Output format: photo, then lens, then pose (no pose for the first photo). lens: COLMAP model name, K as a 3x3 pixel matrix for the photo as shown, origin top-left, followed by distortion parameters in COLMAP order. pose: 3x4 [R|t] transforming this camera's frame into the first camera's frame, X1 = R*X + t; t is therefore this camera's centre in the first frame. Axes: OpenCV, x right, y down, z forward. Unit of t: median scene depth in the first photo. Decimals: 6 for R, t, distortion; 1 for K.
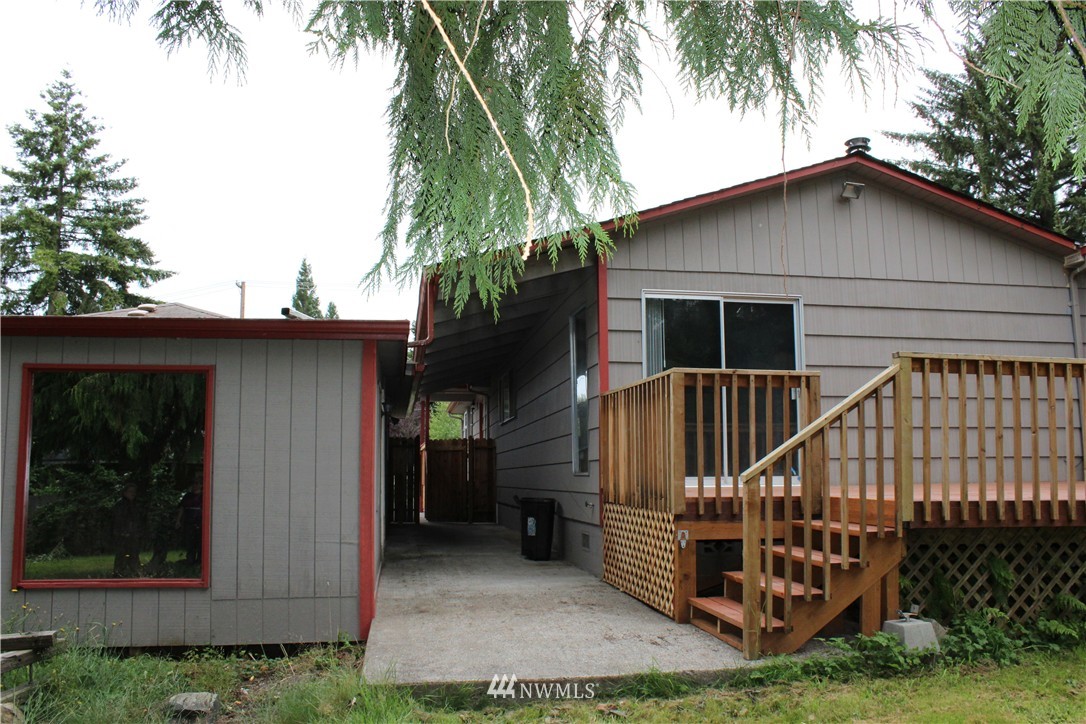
lens RADIAL K [[882.9, 0, 544.9], [0, 882.9, 362.5], [0, 0, 1]] dist [-0.007761, -0.001066]
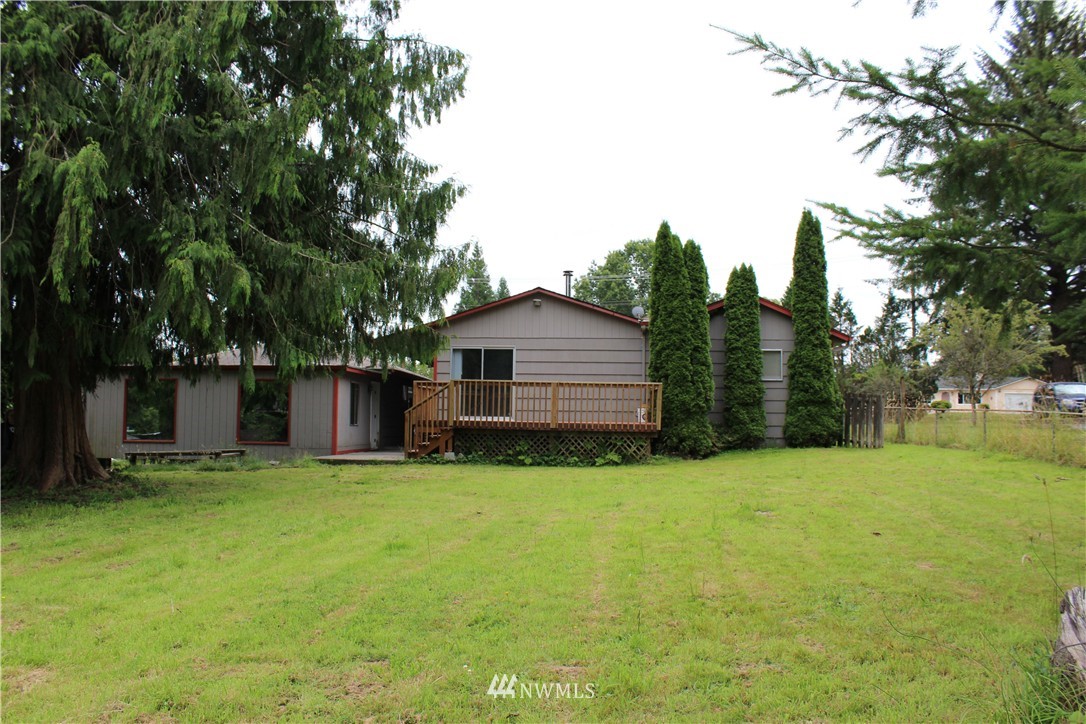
lens RADIAL K [[882.9, 0, 541.6], [0, 882.9, 363.1], [0, 0, 1]] dist [-0.007761, -0.001066]
pose [[0.971348, 0.000174, -0.237661, 0.978471], [0.012285, 0.998626, 0.050943, -0.156809], [0.237344, -0.052403, 0.970011, -1.461783]]
